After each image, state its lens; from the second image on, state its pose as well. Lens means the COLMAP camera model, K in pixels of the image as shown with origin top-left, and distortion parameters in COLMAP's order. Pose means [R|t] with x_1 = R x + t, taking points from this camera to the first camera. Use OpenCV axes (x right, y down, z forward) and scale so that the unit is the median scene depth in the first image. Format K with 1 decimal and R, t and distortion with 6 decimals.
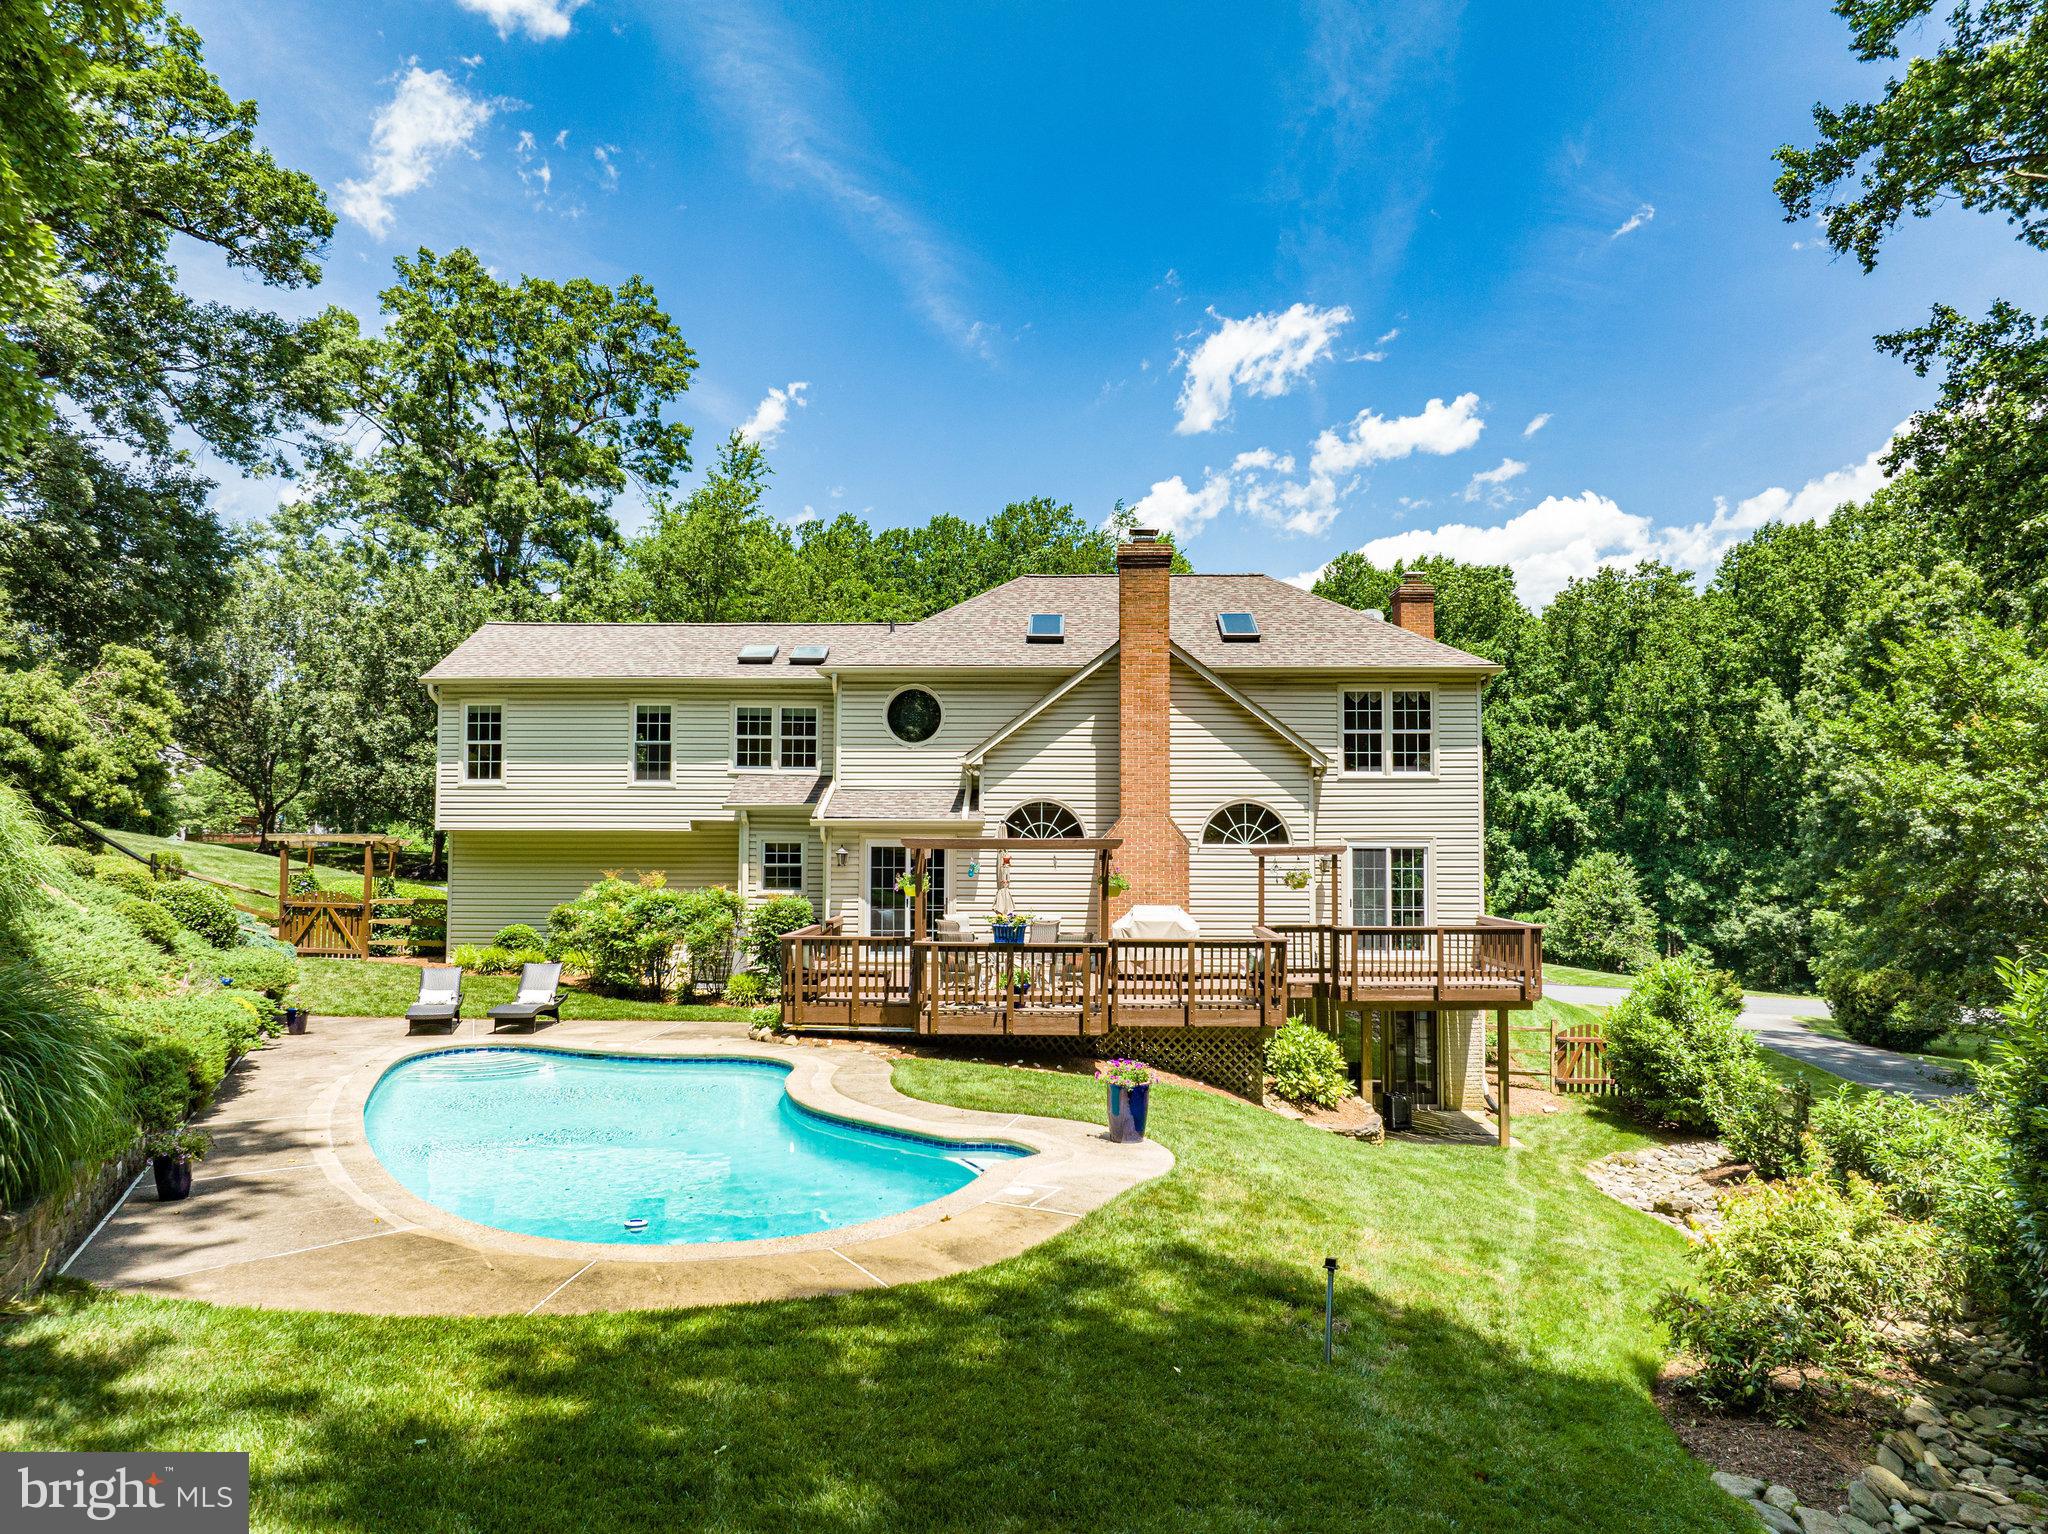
lens RADIAL K [[1450.0, 0, 1024.2], [0, 1450.0, 767.8], [0, 0, 1]] dist [-0.044674, 0.001585]
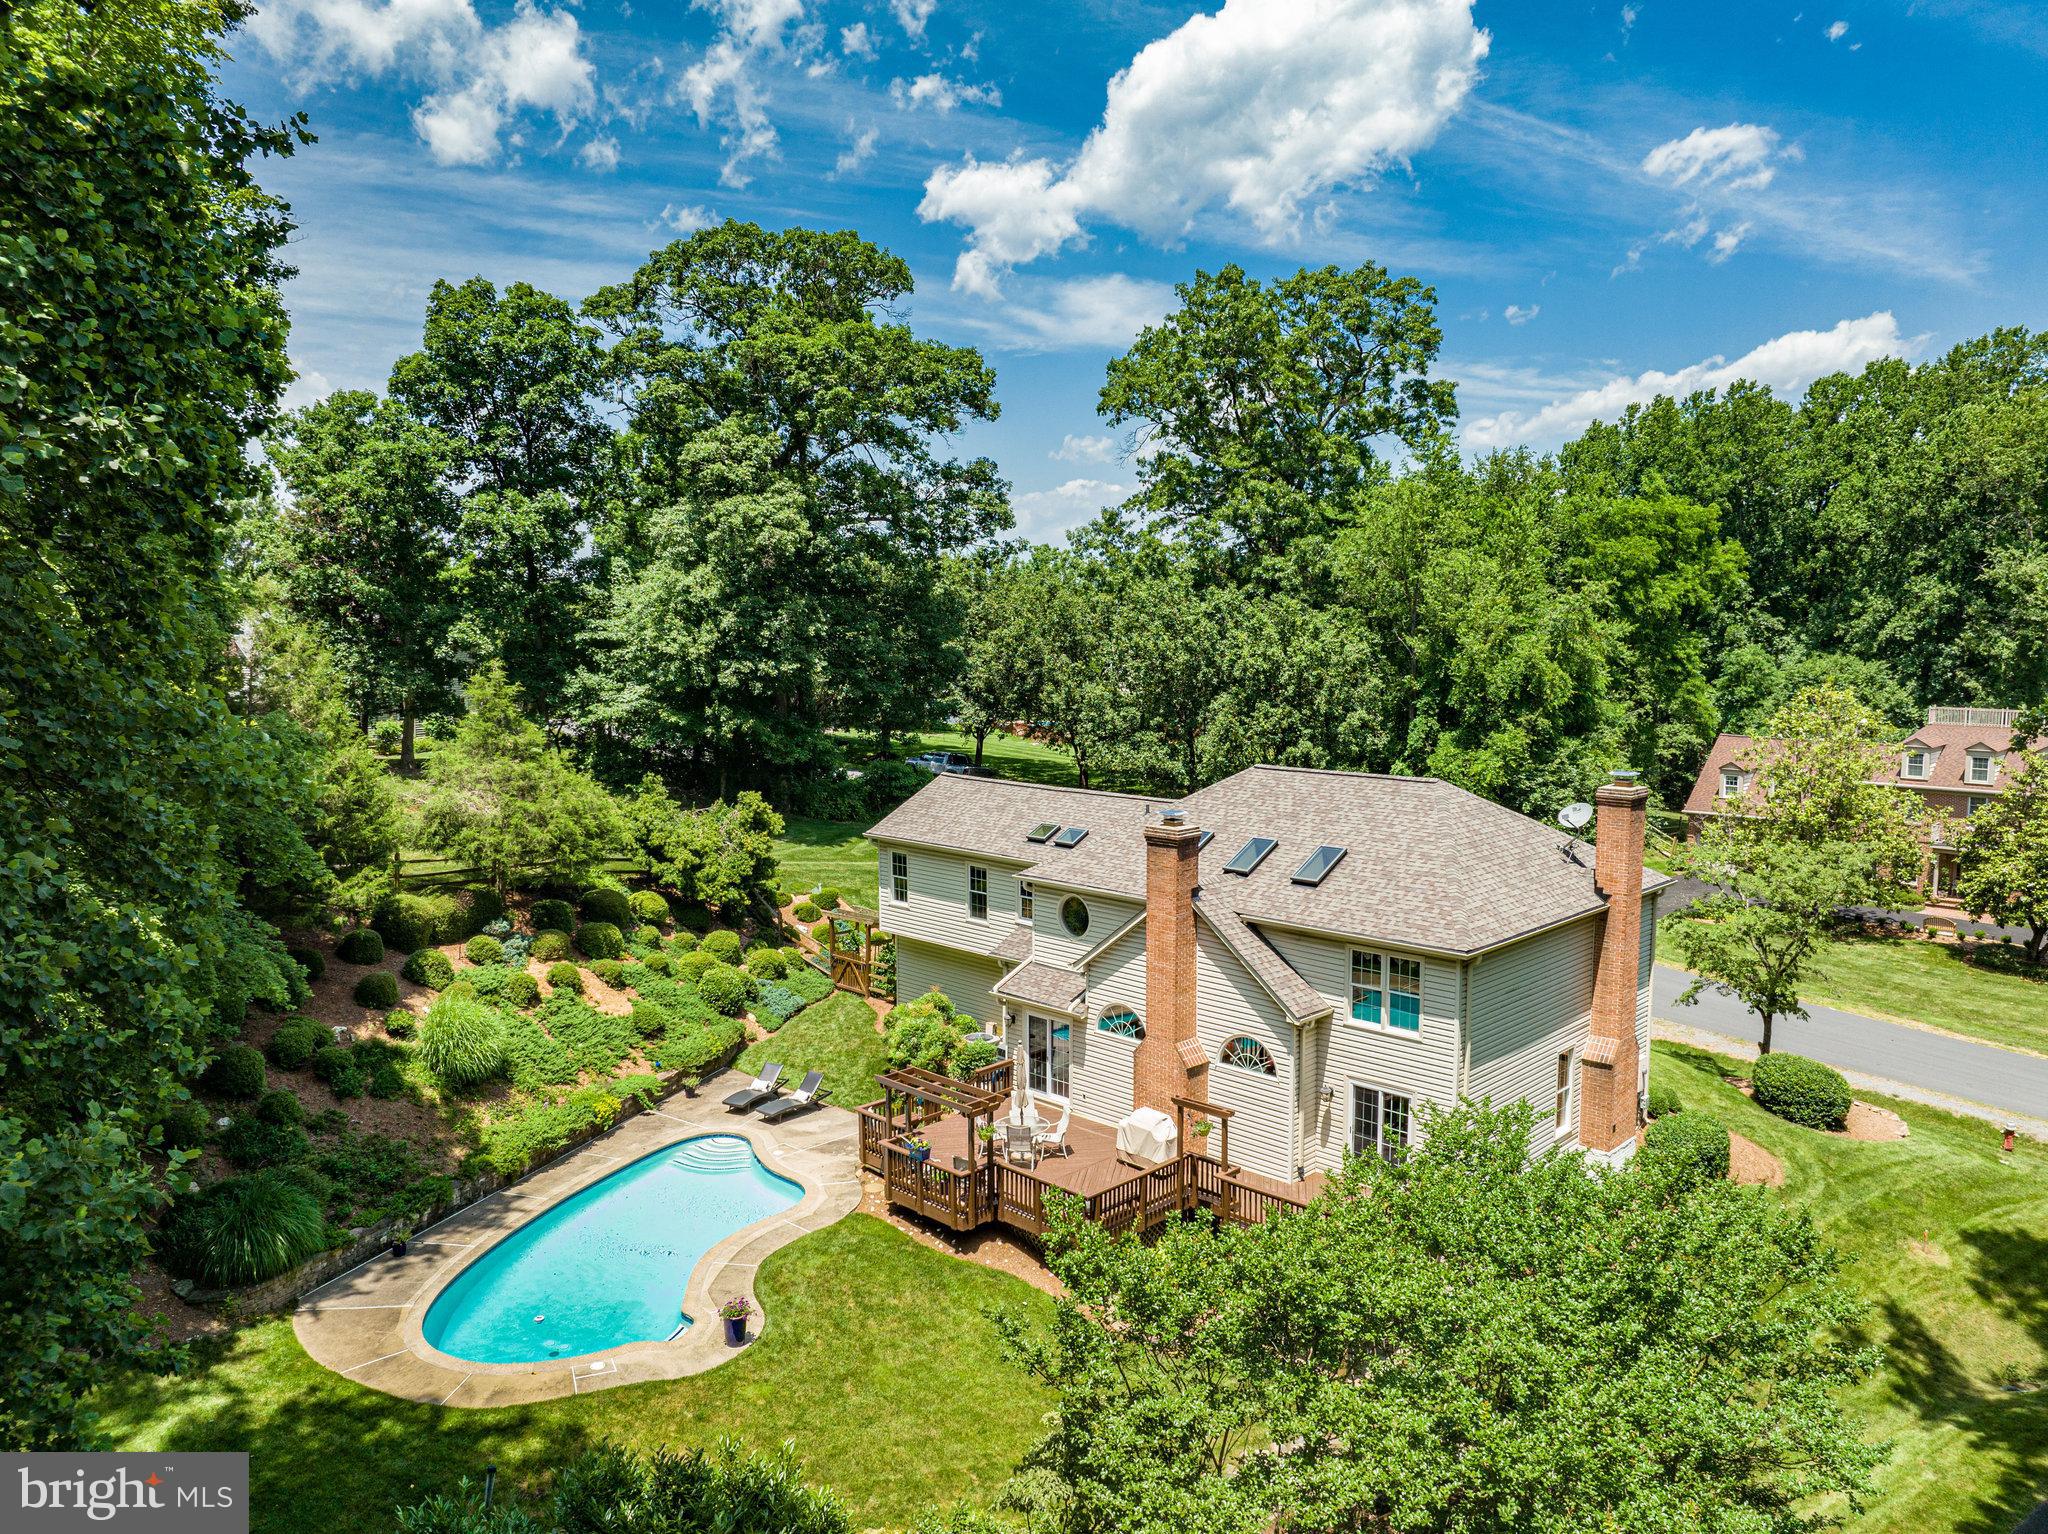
lens RADIAL K [[1450.0, 0, 1023.3], [0, 1450.0, 765.7], [0, 0, 1]] dist [-0.044674, 0.001585]
pose [[0.724541, 0.066565, -0.686010, 0.804976], [0.045252, 0.988584, 0.143718, -0.371254], [0.687745, -0.135172, 0.713257, 0.032347]]
